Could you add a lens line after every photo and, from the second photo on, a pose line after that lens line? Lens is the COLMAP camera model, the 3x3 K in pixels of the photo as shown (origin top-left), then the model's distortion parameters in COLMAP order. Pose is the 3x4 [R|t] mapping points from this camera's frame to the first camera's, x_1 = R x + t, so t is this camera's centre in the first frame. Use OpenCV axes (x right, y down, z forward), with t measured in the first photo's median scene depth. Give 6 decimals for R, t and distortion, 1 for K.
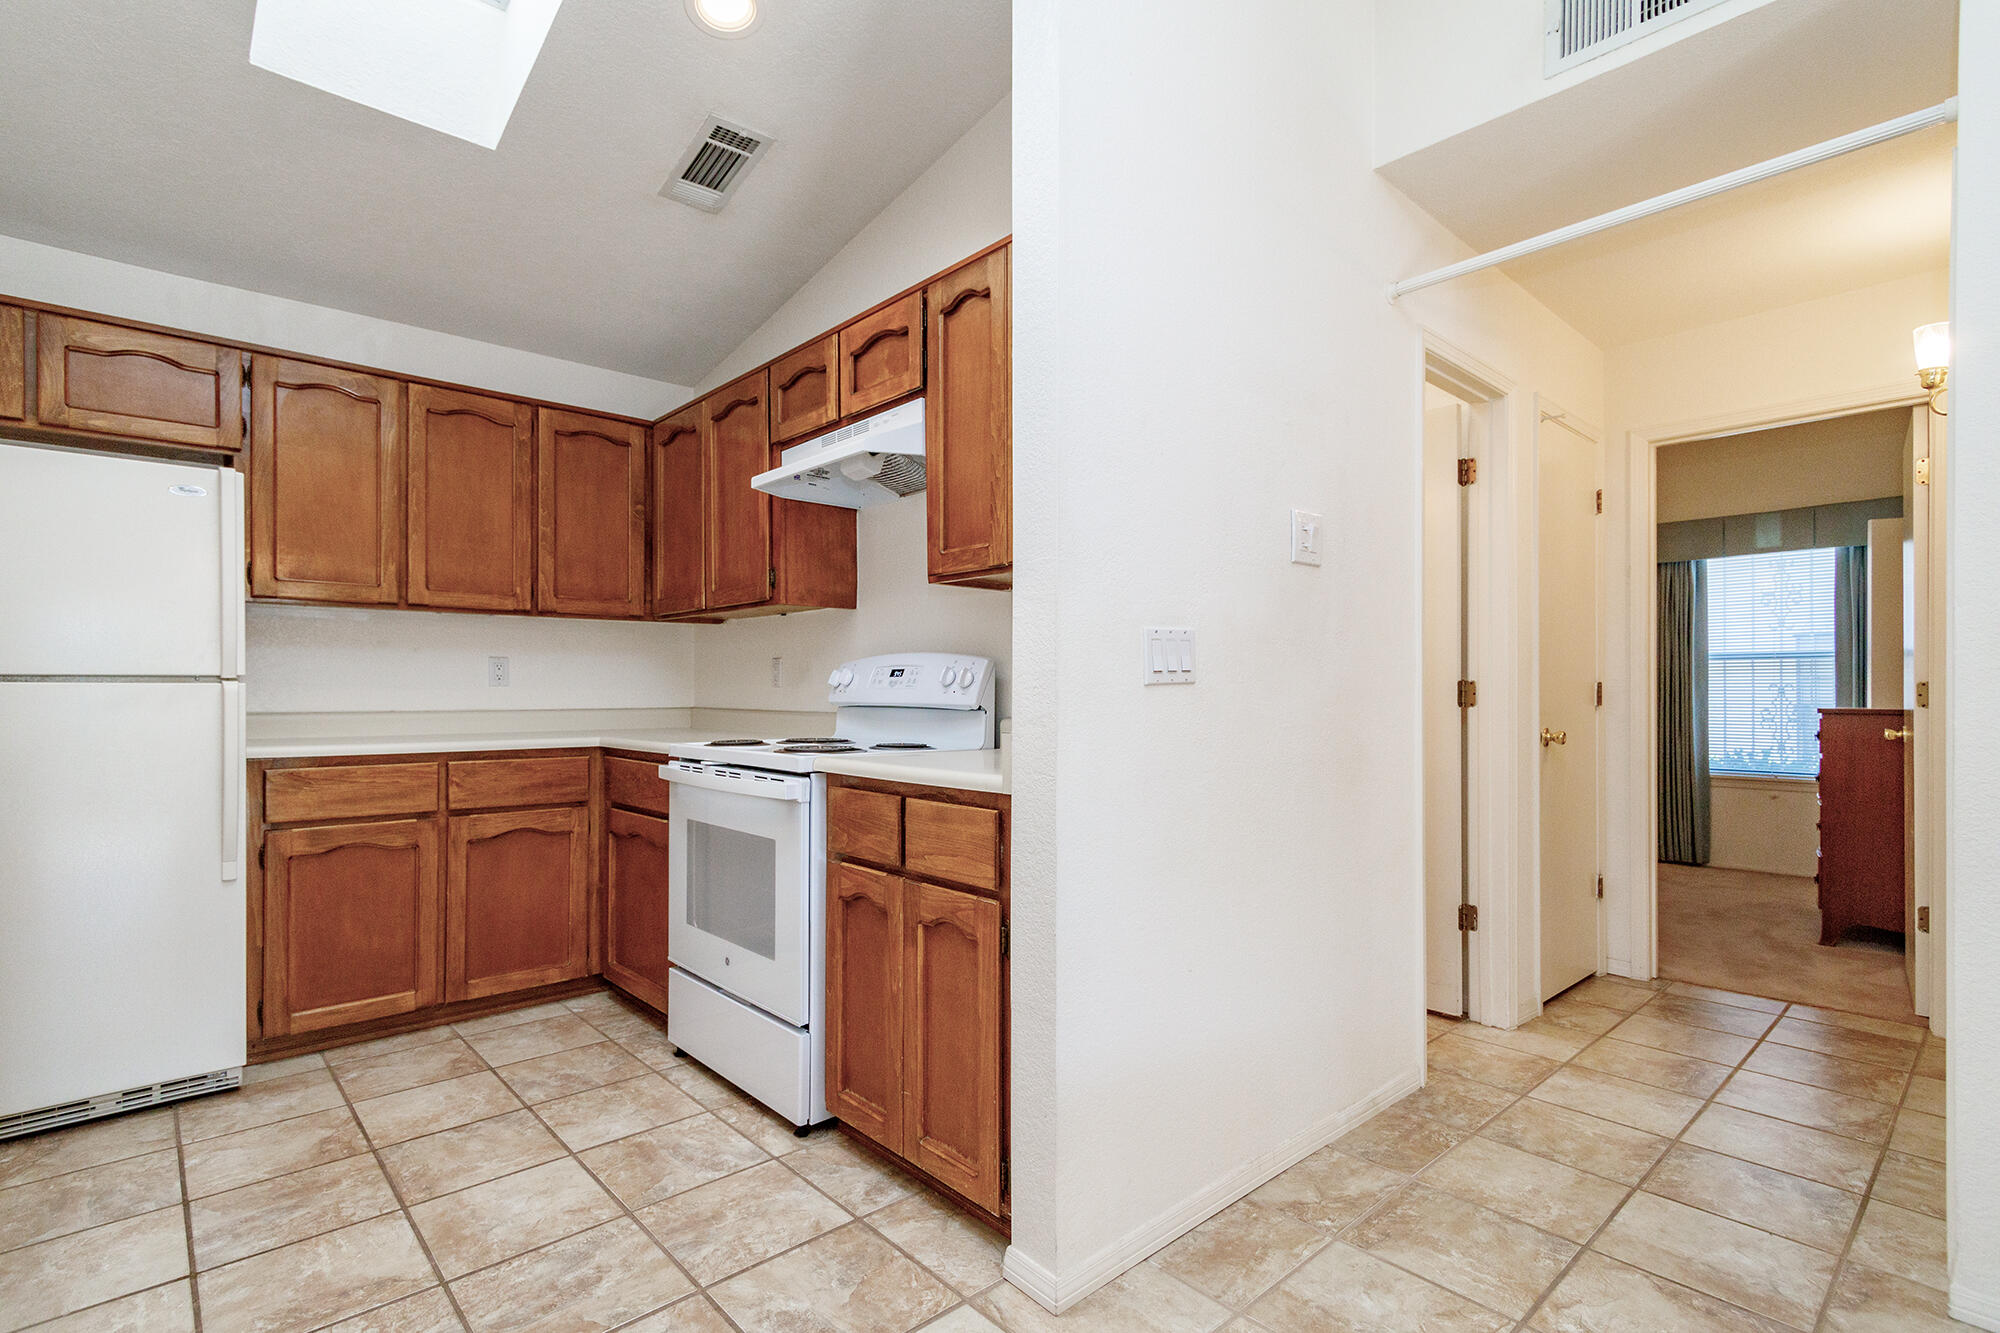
lens RADIAL K [[939.8, 0, 993.4], [0, 939.8, 690.6], [0, 0, 1]] dist [0.001965, -0.001130]
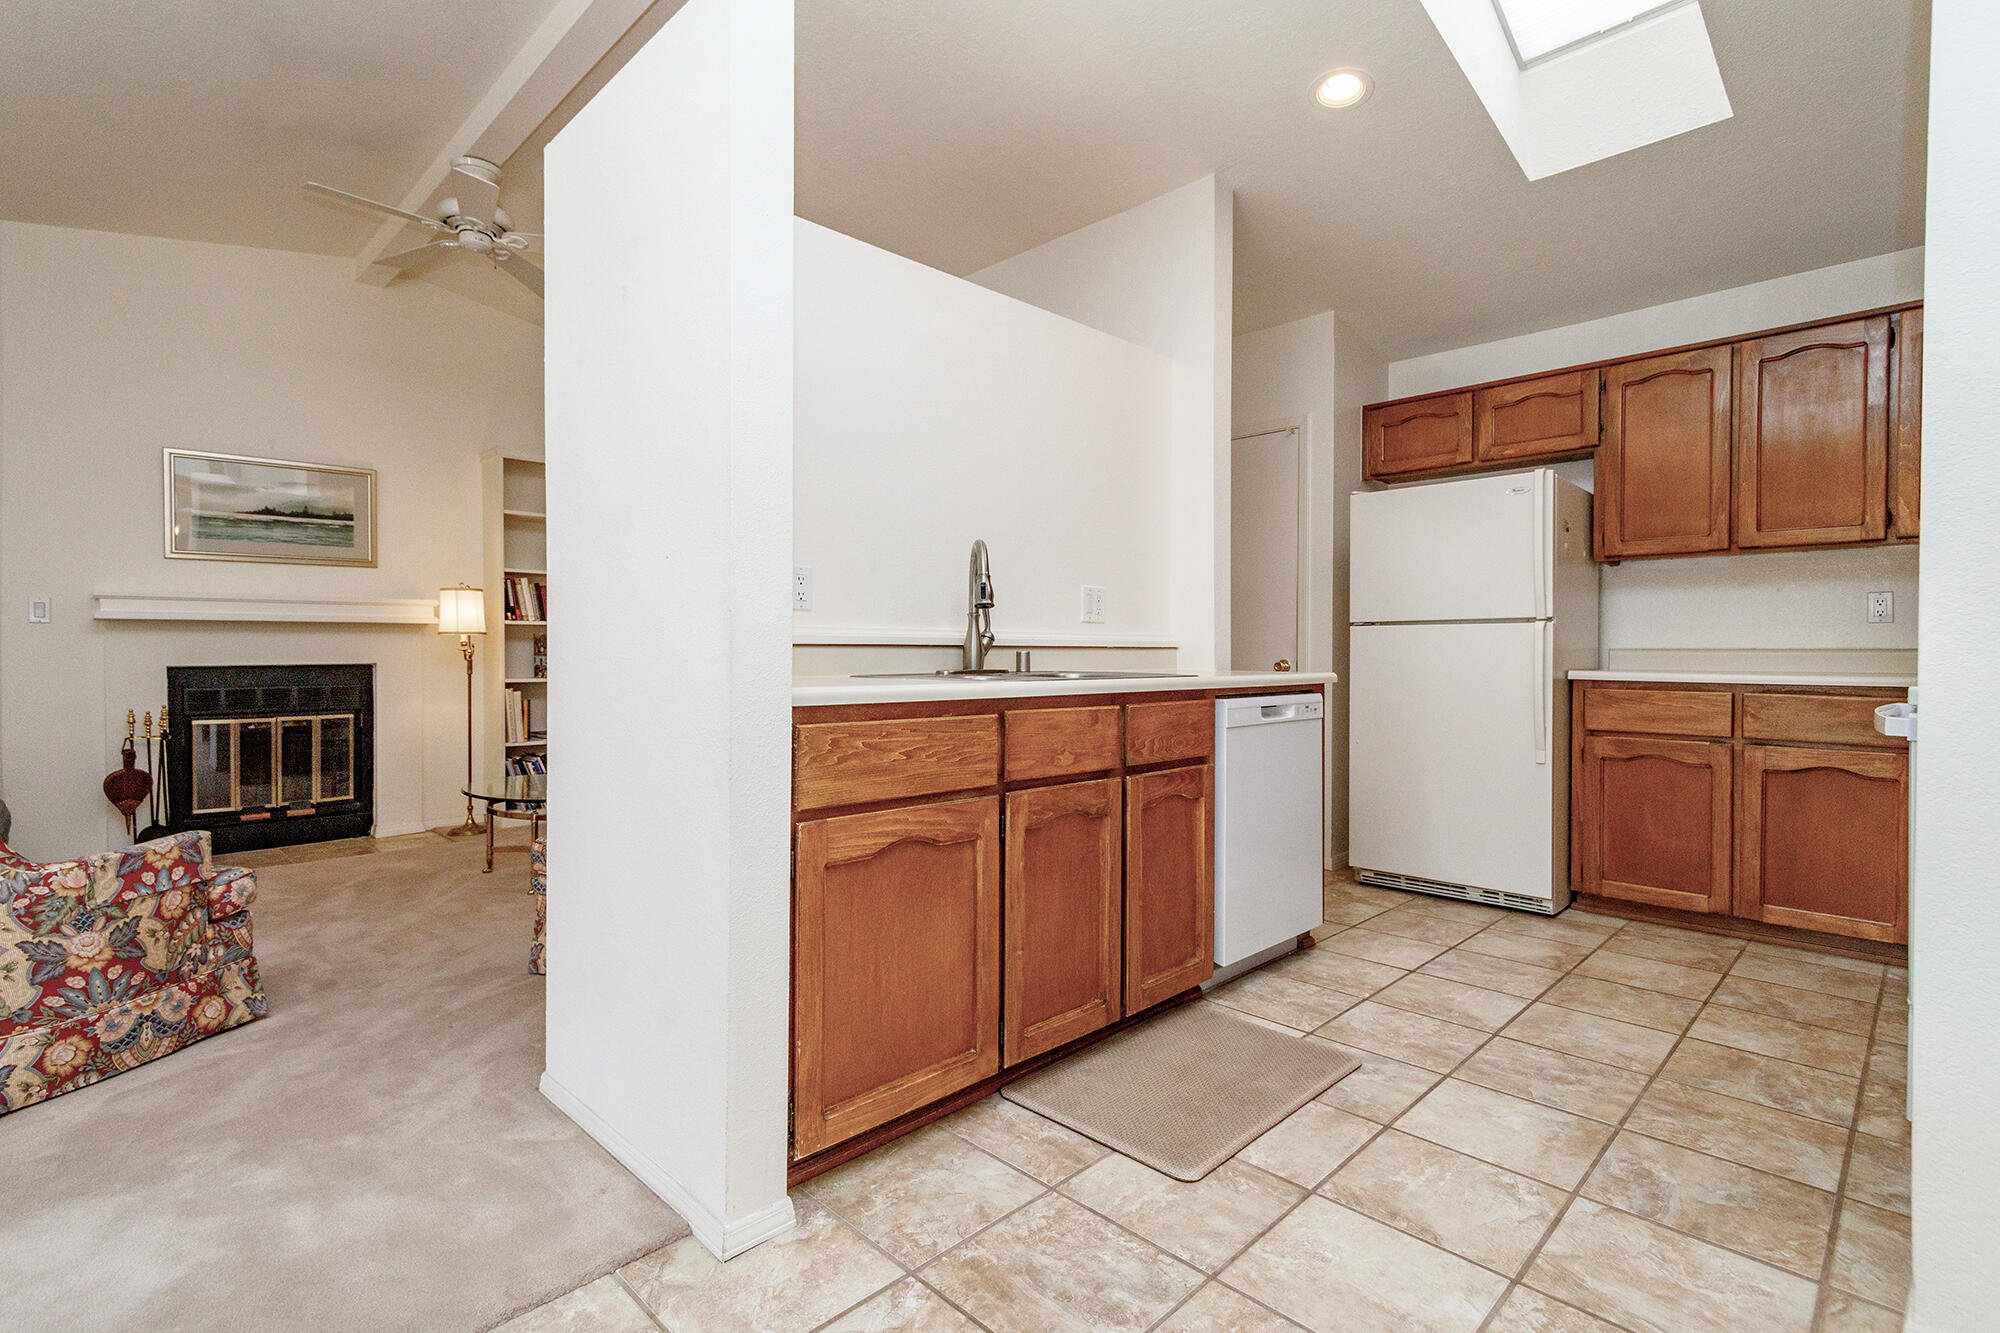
lens RADIAL K [[942.9, 0, 999.9], [0, 942.9, 662.7], [0, 0, 1]] dist [0.007628, -0.000479]
pose [[0.053004, 0.011641, -0.998526, 0.546573], [-0.000282, 0.999932, 0.011642, 0.035288], [0.998594, -0.000335, 0.053003, 0.120357]]
